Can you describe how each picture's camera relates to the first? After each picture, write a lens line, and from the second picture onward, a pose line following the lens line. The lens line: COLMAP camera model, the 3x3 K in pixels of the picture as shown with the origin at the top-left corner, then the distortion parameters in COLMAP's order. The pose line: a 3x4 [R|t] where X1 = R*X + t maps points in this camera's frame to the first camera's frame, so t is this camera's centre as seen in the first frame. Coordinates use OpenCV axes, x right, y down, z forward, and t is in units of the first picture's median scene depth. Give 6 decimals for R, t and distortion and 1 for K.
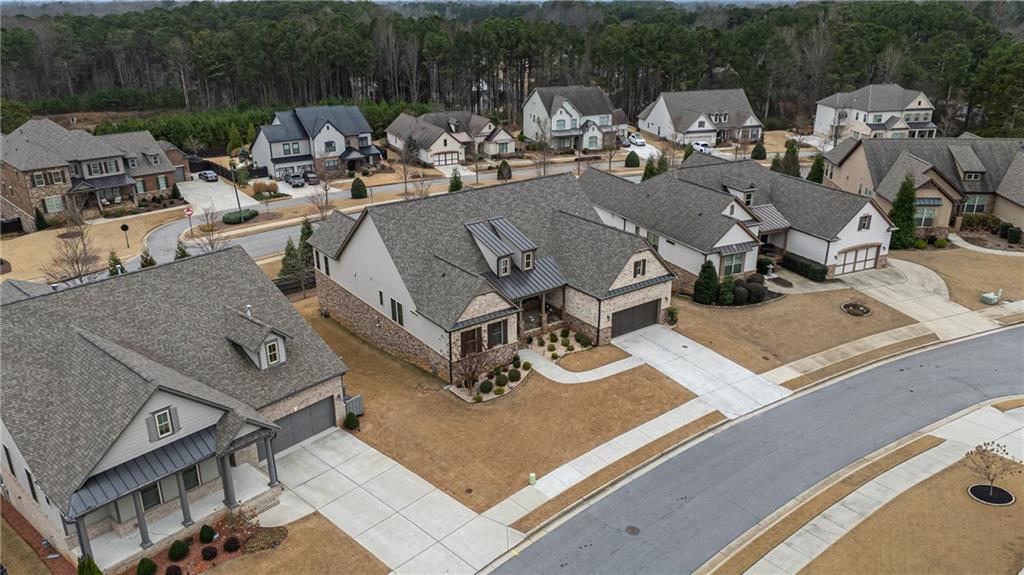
lens RADIAL K [[746.2, 0, 509.7], [0, 746.2, 288.9], [0, 0, 1]] dist [0.088866, -0.094037]
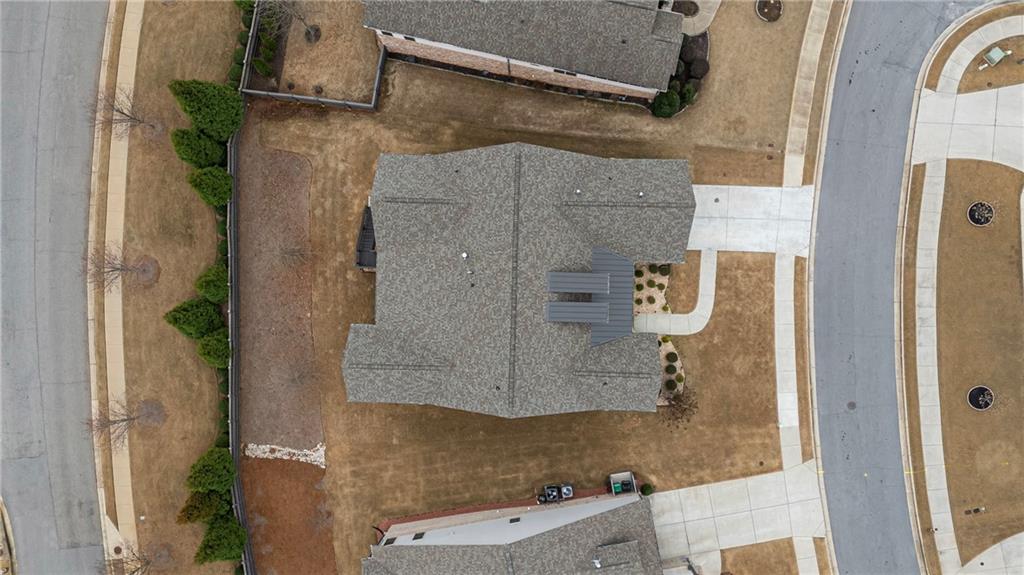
lens RADIAL K [[746.2, 0, 509.7], [0, 746.2, 288.9], [0, 0, 1]] dist [0.088866, -0.094037]
pose [[0.606884, -0.794790, 0.000007, -0.053287], [0.311799, 0.238090, 0.919834, -0.901478], [-0.731077, -0.558230, 0.392308, 0.624488]]
